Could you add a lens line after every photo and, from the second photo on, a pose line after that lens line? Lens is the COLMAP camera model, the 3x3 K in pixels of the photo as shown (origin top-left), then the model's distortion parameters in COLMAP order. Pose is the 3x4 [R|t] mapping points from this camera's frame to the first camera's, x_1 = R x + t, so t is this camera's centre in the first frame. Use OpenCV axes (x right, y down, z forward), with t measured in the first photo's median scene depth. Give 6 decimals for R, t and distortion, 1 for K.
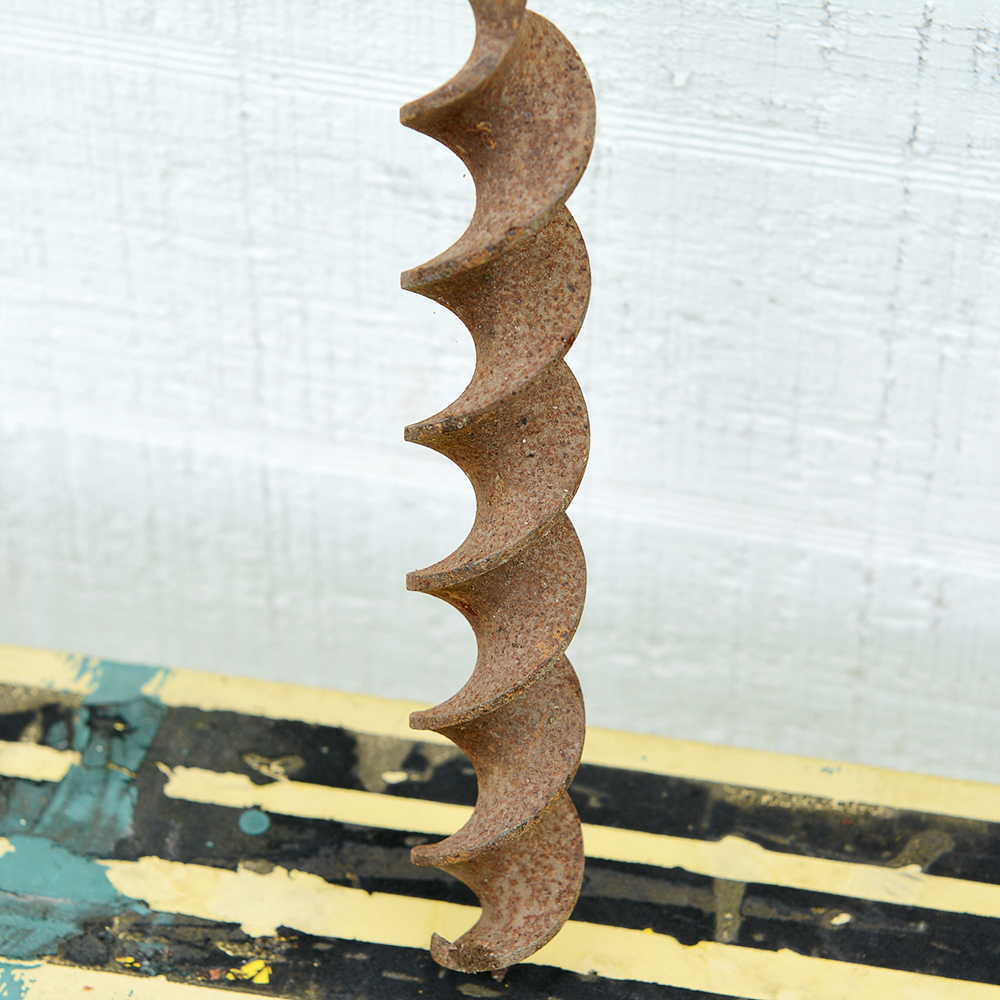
lens RADIAL K [[3933.3, 0, 500.2], [0, 3933.3, 505.4], [0, 0, 1]] dist [0.063878, 0.000000]
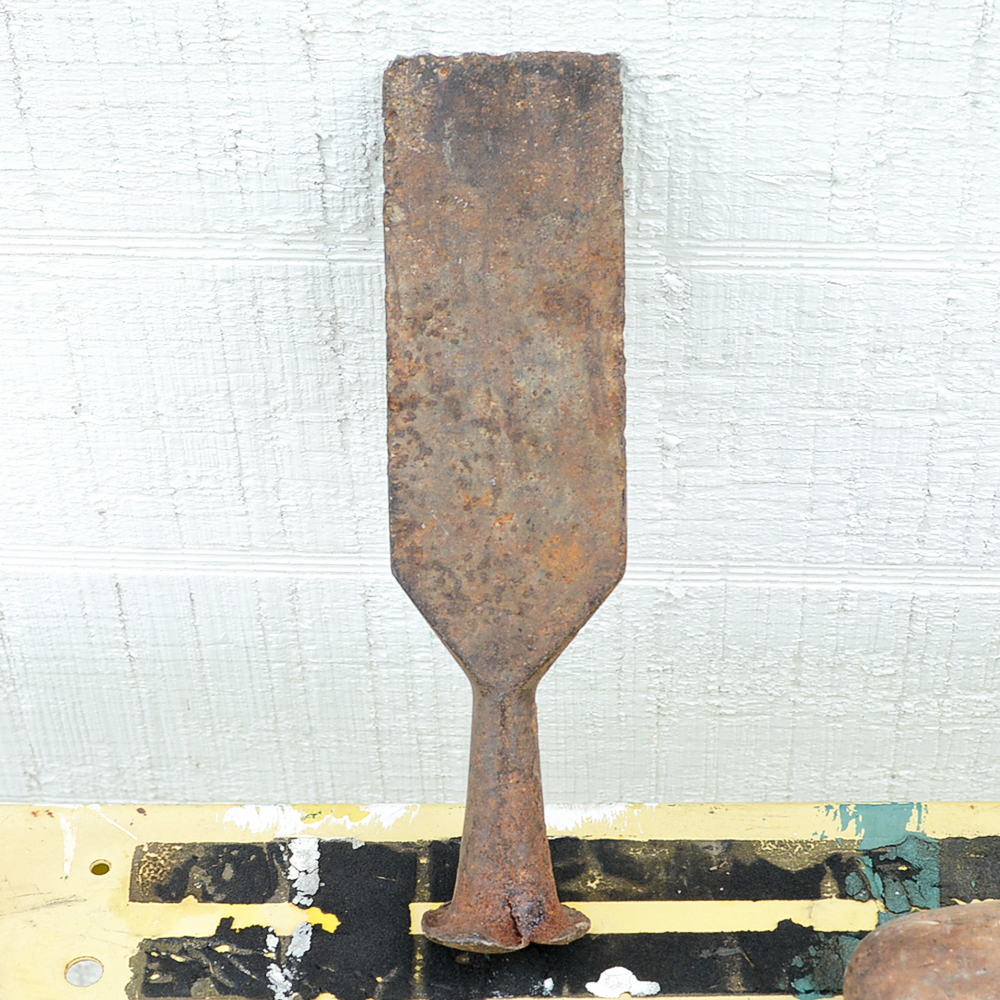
lens RADIAL K [[2939.5, 0, 432.2], [0, 2939.5, 547.5], [0, 0, 1]] dist [-0.075489, 0.000000]
pose [[0.987643, -0.143297, 0.063466, -0.266382], [0.139874, 0.988614, 0.055469, -0.096260], [-0.070692, -0.045906, 0.996441, 0.198825]]
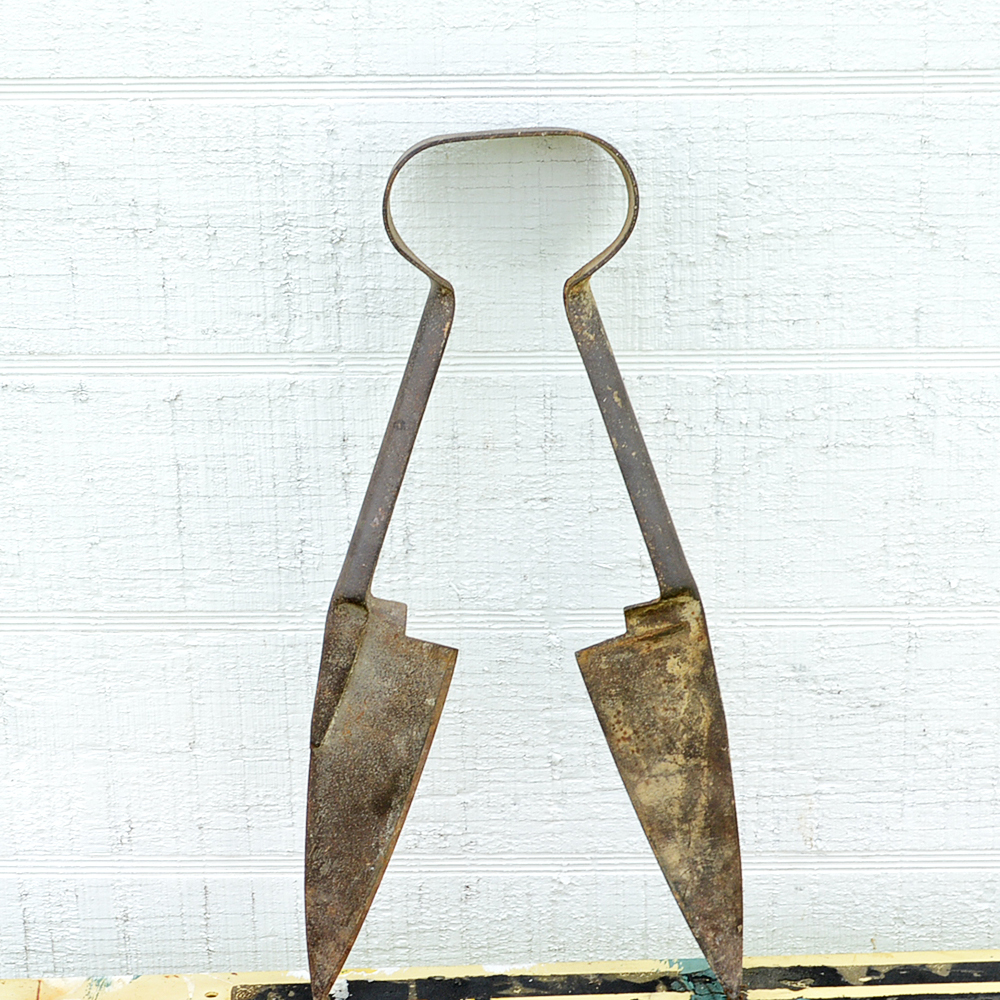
lens RADIAL K [[3858.6, 0, 494.9], [0, 3858.6, 508.6], [0, 0, 1]] dist [0.023194, 0.000000]
pose [[0.978653, -0.109848, 0.173703, -0.474604], [0.163406, 0.928491, -0.333472, 0.428959], [-0.124650, 0.354737, 0.926620, -0.697062]]
